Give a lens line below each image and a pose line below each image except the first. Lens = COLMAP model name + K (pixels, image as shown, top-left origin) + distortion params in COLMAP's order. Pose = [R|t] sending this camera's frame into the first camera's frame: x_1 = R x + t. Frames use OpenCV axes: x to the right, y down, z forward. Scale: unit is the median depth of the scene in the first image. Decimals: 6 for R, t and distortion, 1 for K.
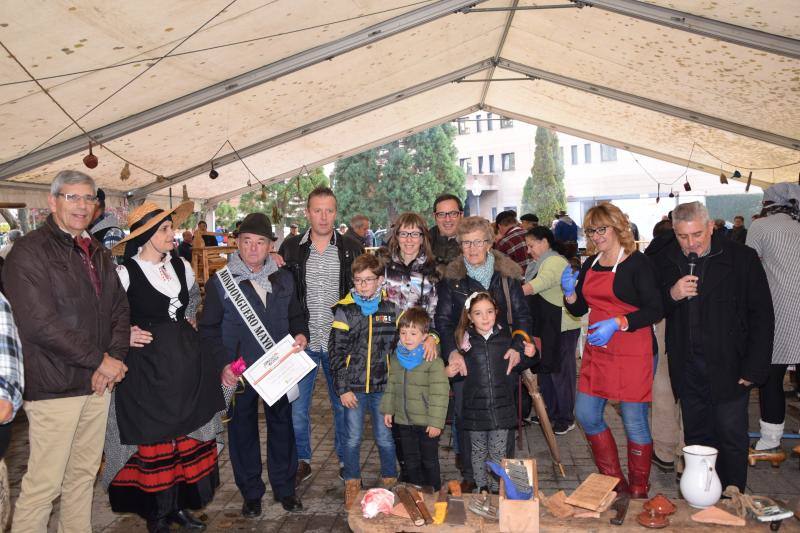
lens RADIAL K [[725.8, 0, 400.0], [0, 725.8, 266.5], [0, 0, 1]] dist [-0.131573, 0.236358]
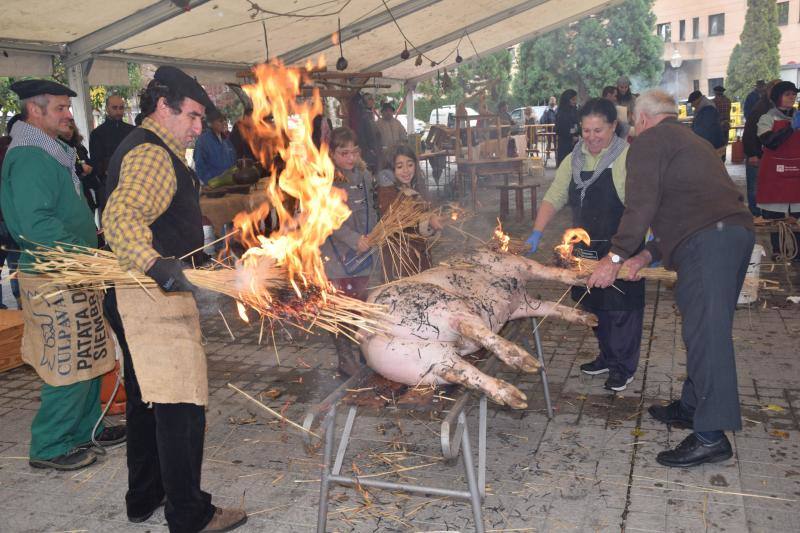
lens RADIAL K [[845.2, 0, 400.0], [0, 845.2, 266.5], [0, 0, 1]] dist [-0.044231, 0.326346]
pose [[0.979266, 0.016764, -0.201883, -0.017836], [0.009389, 0.991743, 0.127894, 0.013711], [0.202361, -0.127138, 0.971023, -0.166589]]
